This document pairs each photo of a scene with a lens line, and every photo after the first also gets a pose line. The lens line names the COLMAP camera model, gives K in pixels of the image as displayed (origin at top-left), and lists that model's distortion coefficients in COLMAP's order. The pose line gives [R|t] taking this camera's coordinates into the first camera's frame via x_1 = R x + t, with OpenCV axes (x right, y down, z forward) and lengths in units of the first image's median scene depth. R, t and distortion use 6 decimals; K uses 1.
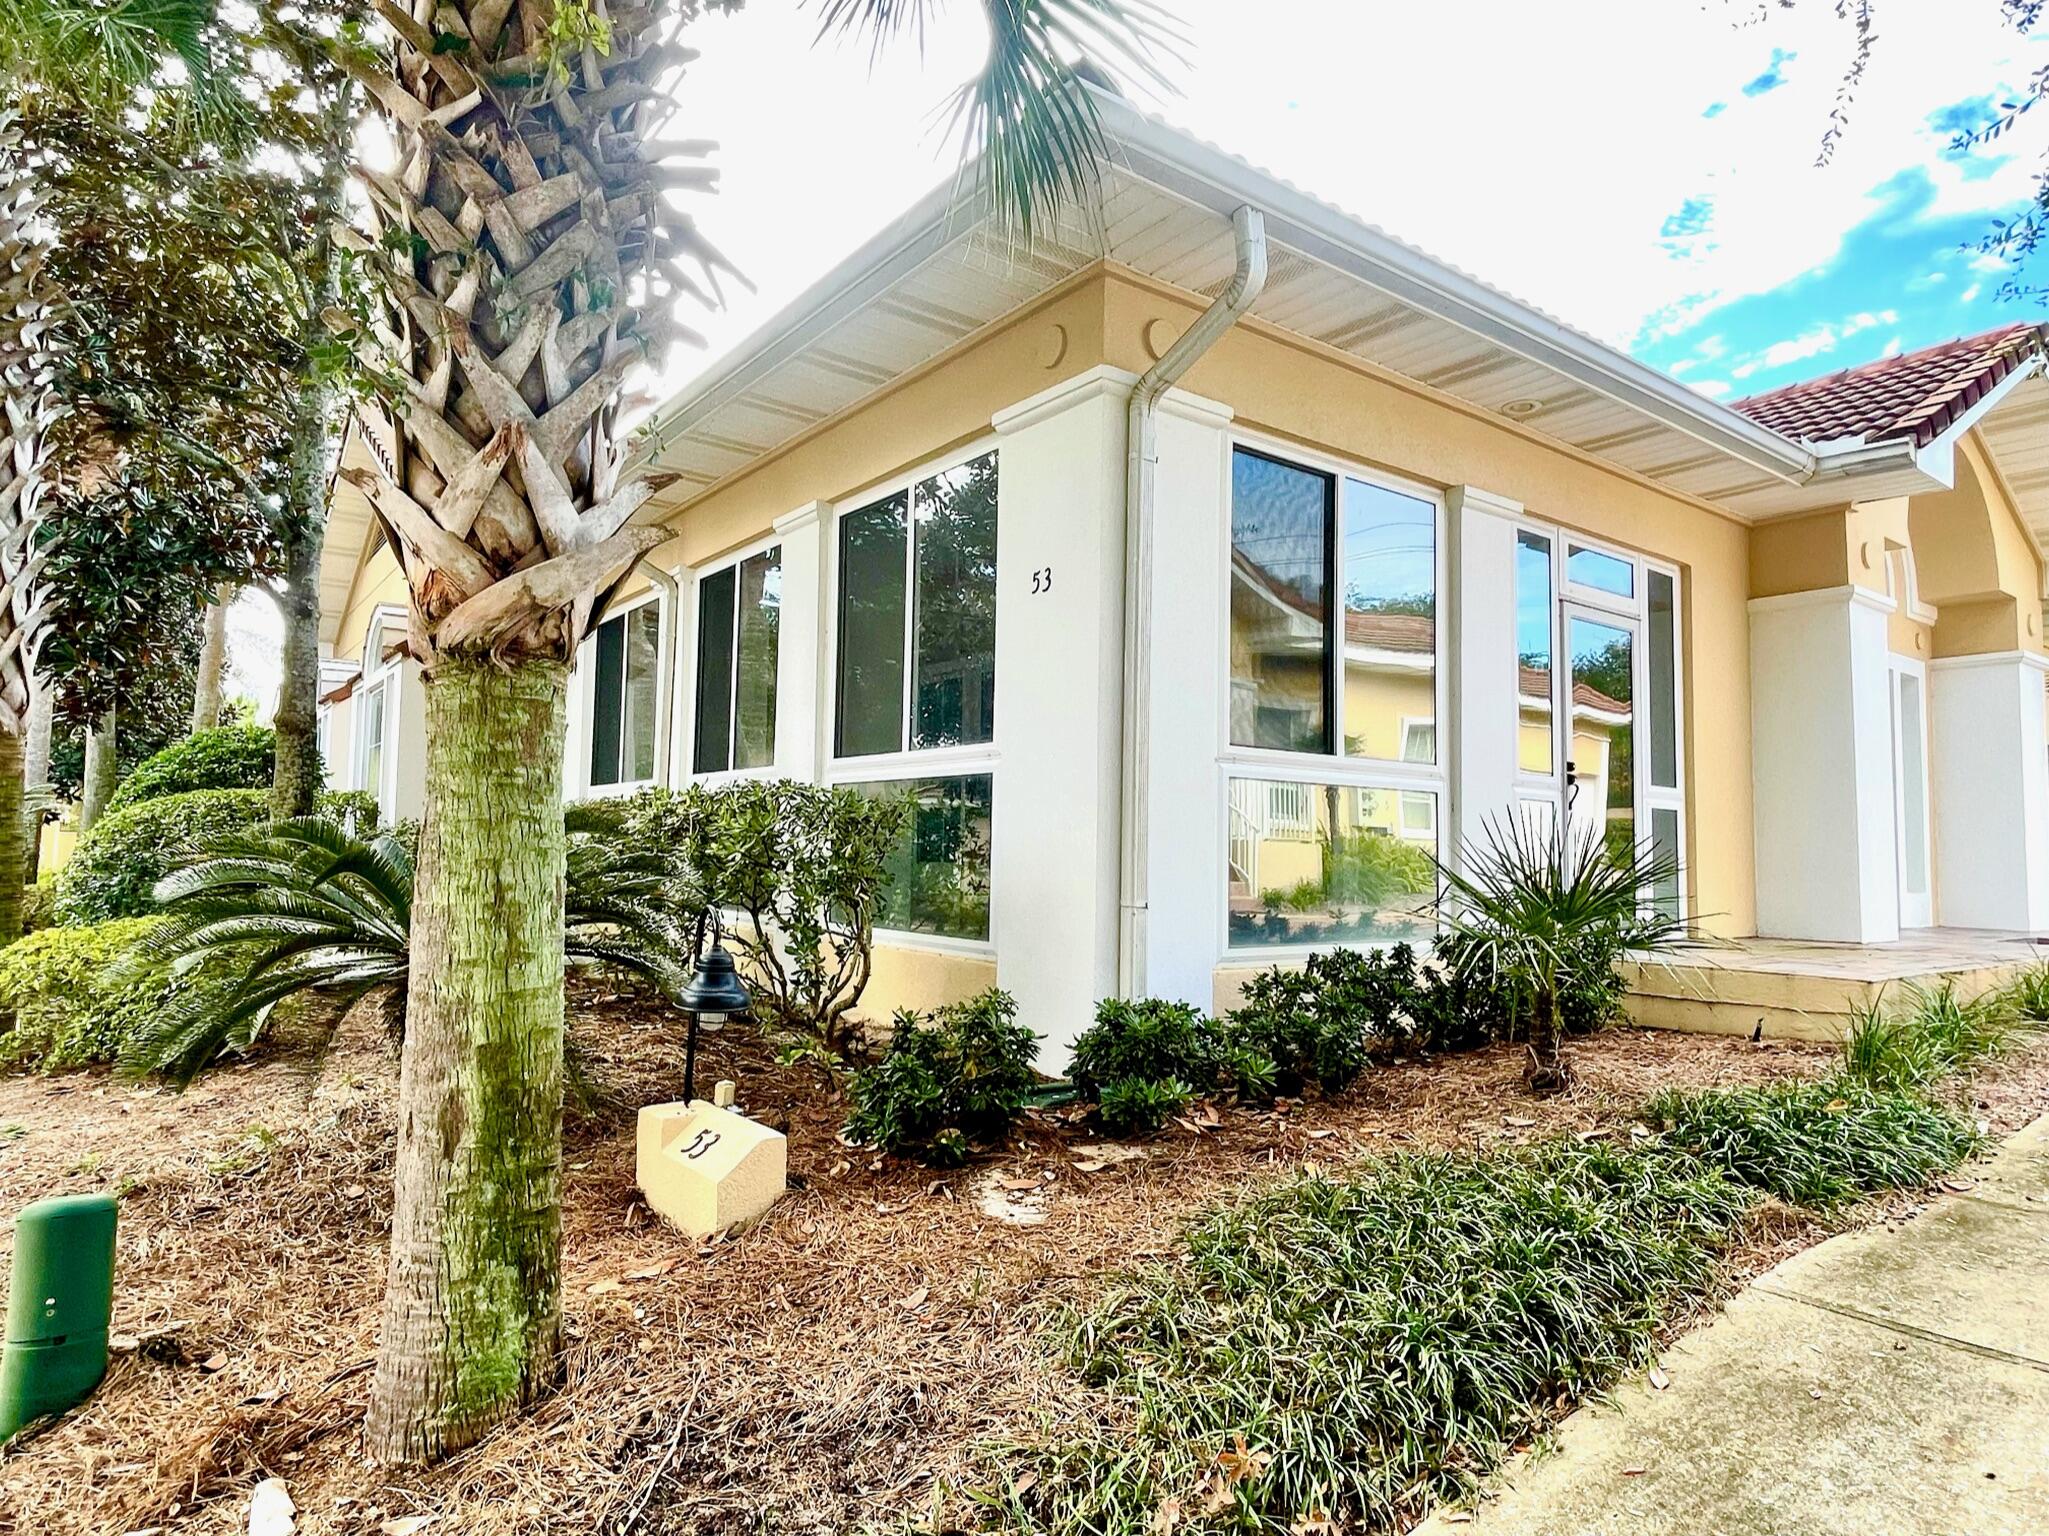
lens RADIAL K [[1239.4, 0, 1029.3], [0, 1239.4, 773.1], [0, 0, 1]] dist [-0.008428, -0.001830]
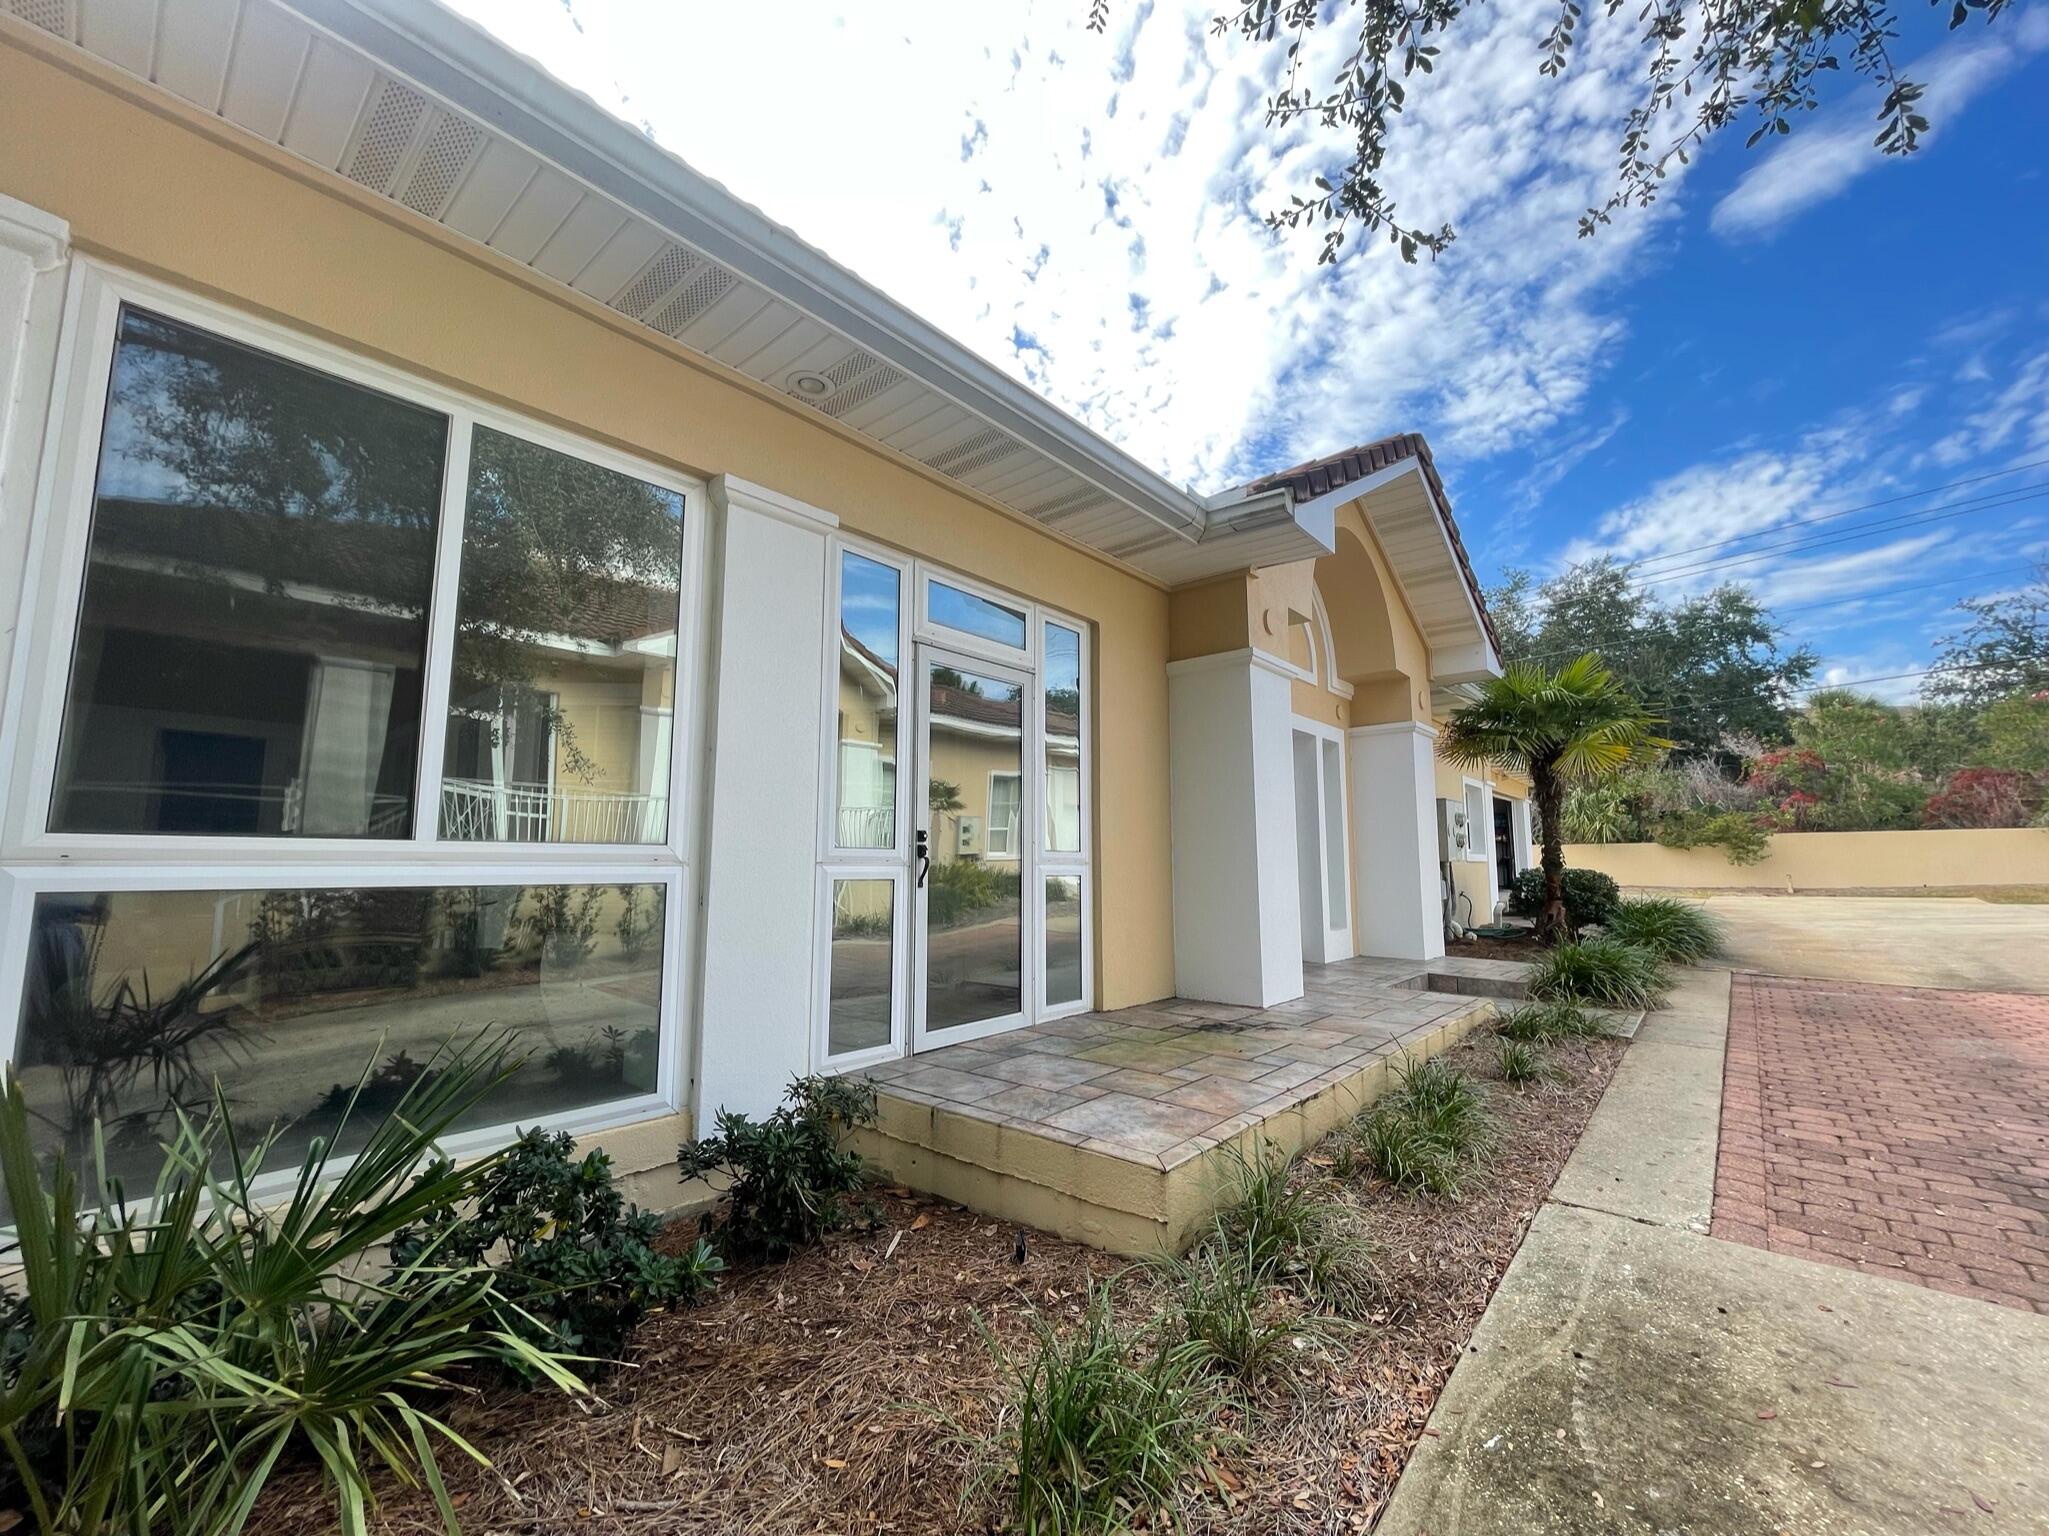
lens RADIAL K [[825.7, 0, 1025.1], [0, 825.7, 769.3], [0, 0, 1]] dist [0.001196, 0.000597]
pose [[0.977850, 0.014717, 0.208788, 0.335396], [-0.007127, 0.999288, -0.037058, -0.026541], [-0.209184, 0.034749, 0.977259, 0.368947]]
